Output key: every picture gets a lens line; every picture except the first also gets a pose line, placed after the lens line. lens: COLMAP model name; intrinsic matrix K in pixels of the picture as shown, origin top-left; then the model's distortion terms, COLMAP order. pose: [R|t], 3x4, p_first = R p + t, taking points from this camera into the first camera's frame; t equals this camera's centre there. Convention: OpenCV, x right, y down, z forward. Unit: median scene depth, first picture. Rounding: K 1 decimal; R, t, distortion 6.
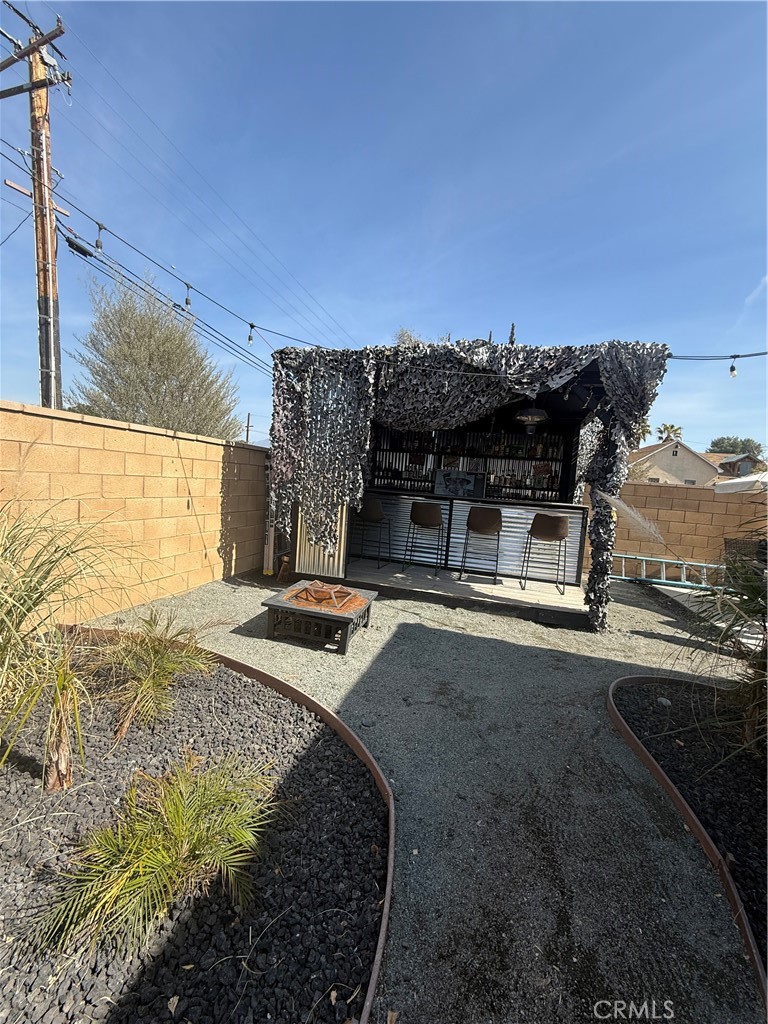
lens RADIAL K [[406.0, 0, 388.3], [0, 406.0, 508.4], [0, 0, 1]] dist [-0.002432, 0.000150]
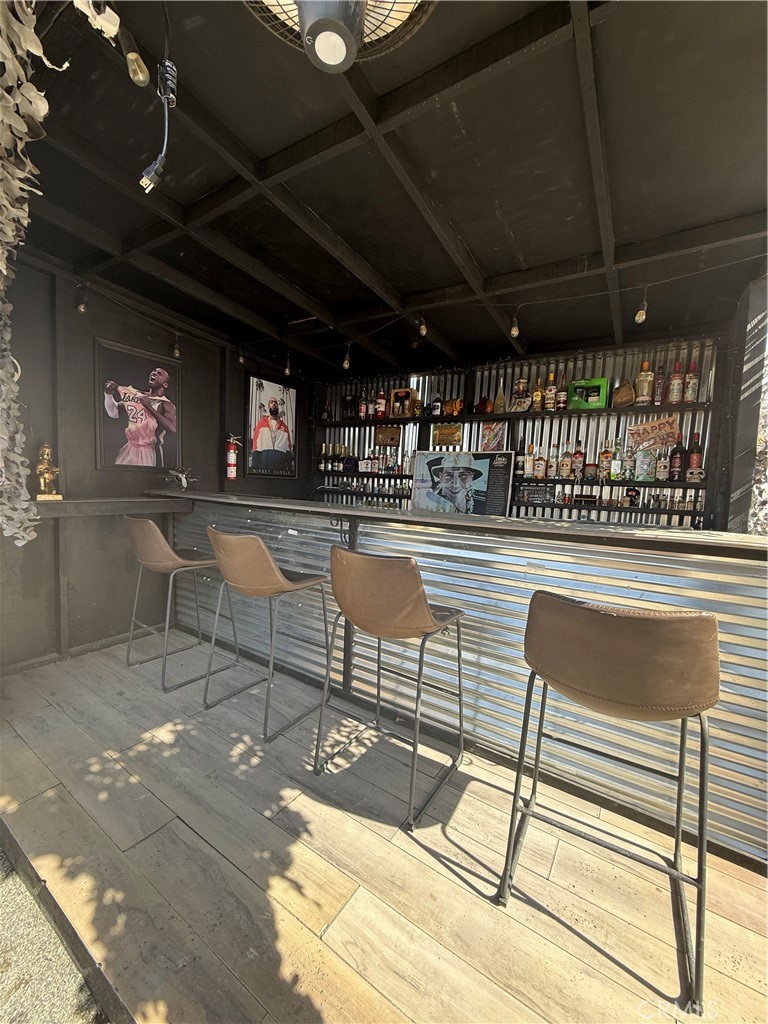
lens RADIAL K [[406.0, 0, 389.5], [0, 406.0, 514.7], [0, 0, 1]] dist [-0.002432, 0.000150]
pose [[0.953946, -0.012778, -0.299706, 0.300978], [0.013565, 0.999908, 0.000545, -0.024981], [0.299671, -0.004586, 0.954032, 0.651076]]
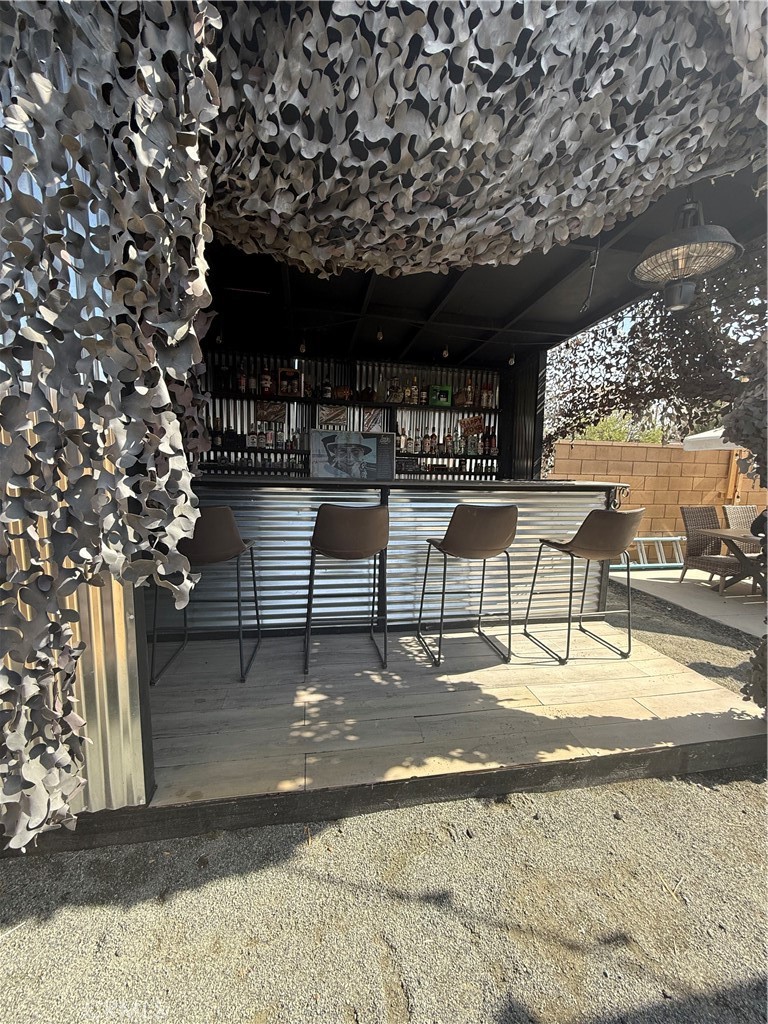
lens RADIAL K [[406.0, 0, 386.9], [0, 406.0, 510.5], [0, 0, 1]] dist [-0.002432, 0.000150]
pose [[0.896096, -0.103294, 0.431673, -0.048407], [0.068144, 0.993030, 0.096162, -0.041205], [-0.438597, -0.056754, 0.896890, 0.570941]]
